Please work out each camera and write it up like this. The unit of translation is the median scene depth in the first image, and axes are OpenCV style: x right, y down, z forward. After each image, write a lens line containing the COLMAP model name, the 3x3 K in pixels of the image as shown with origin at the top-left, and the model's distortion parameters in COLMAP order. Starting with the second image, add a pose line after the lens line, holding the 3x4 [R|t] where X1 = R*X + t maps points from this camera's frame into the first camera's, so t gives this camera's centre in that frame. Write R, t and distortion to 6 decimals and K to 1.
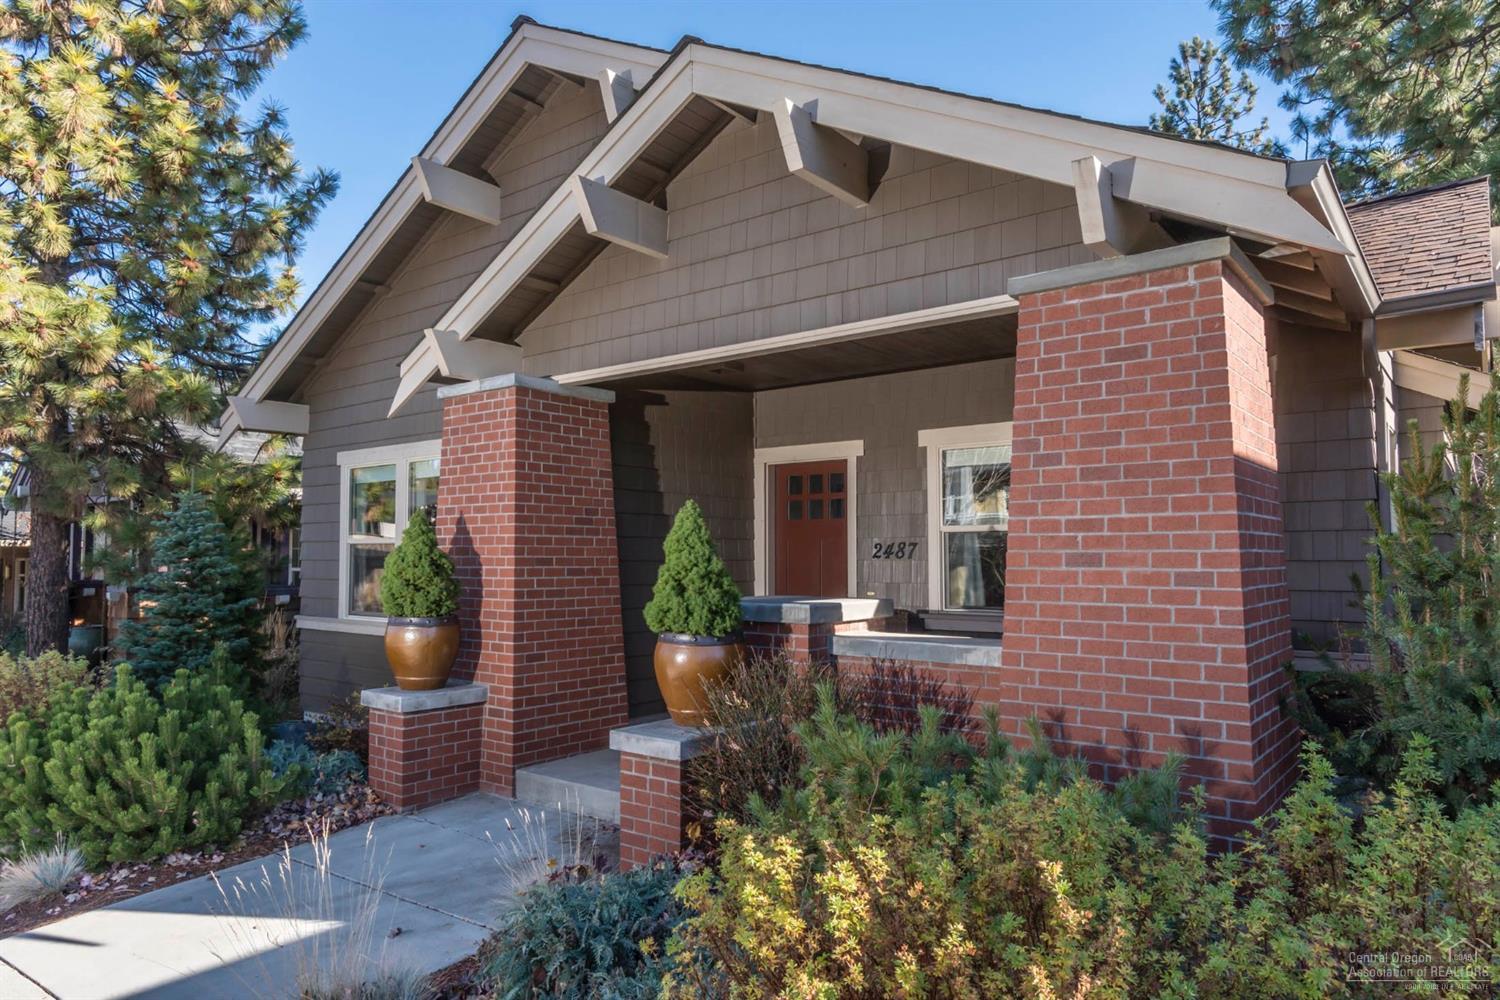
lens RADIAL K [[939.4, 0, 750.0], [0, 939.4, 500.0], [0, 0, 1]] dist [-0.016547, -0.001213]
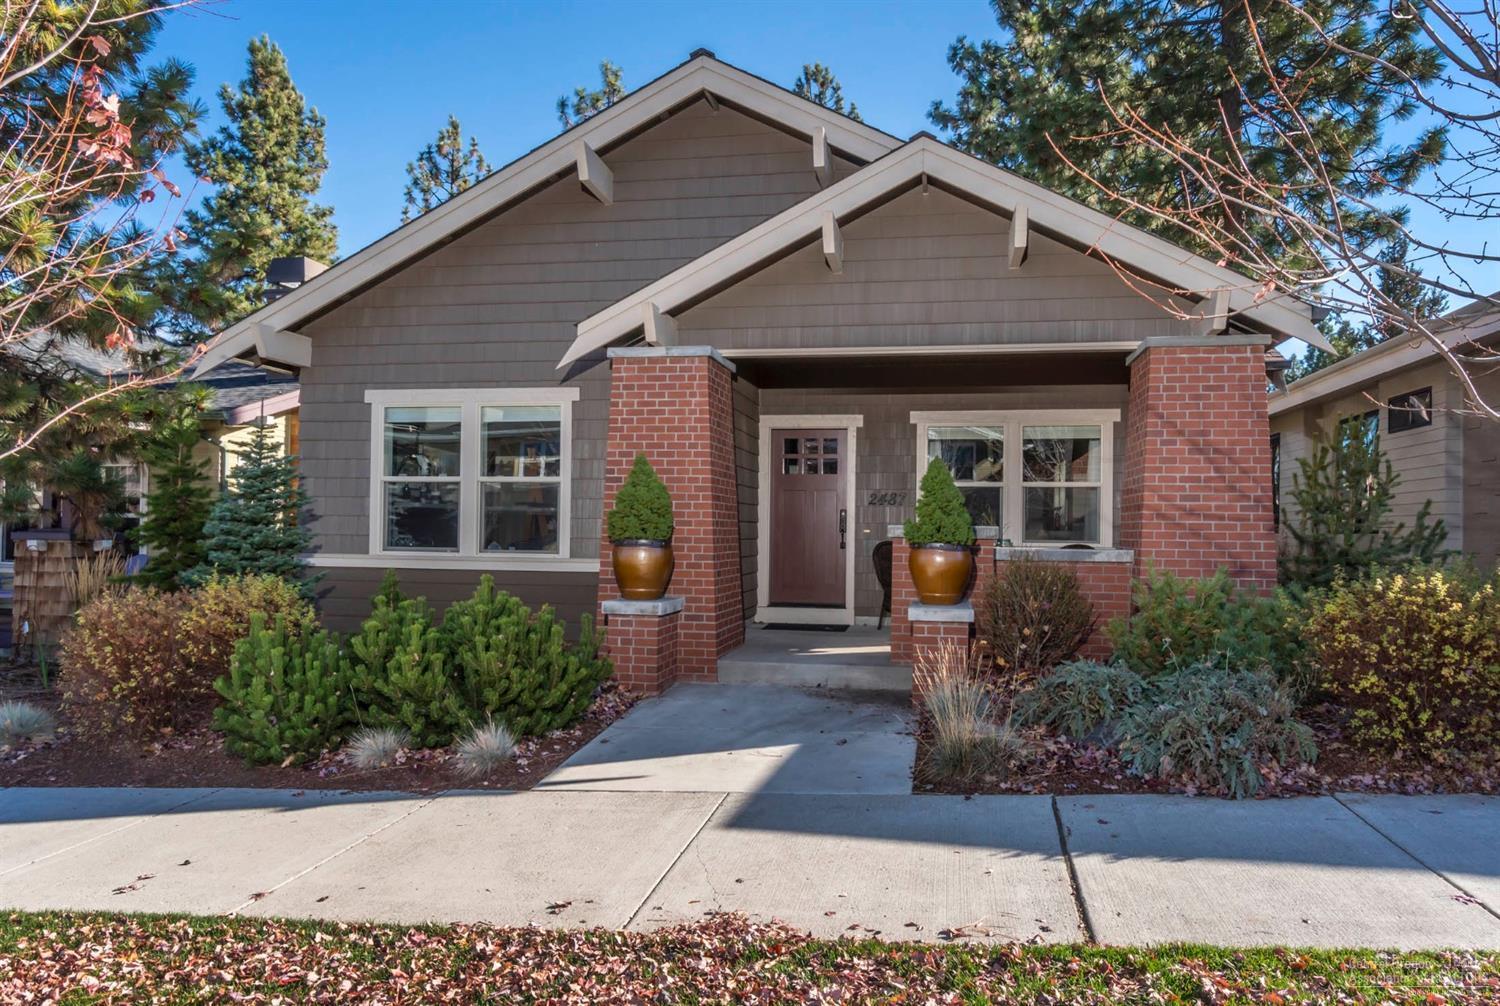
lens RADIAL K [[987.3, 0, 750.0], [0, 987.3, 503.0], [0, 0, 1]] dist [-0.036354, -0.000389]
pose [[0.884625, 0.024456, 0.465661, -0.767887], [-0.041103, 0.998826, 0.025626, 0.035144], [-0.464487, -0.041809, 0.884592, -0.177353]]
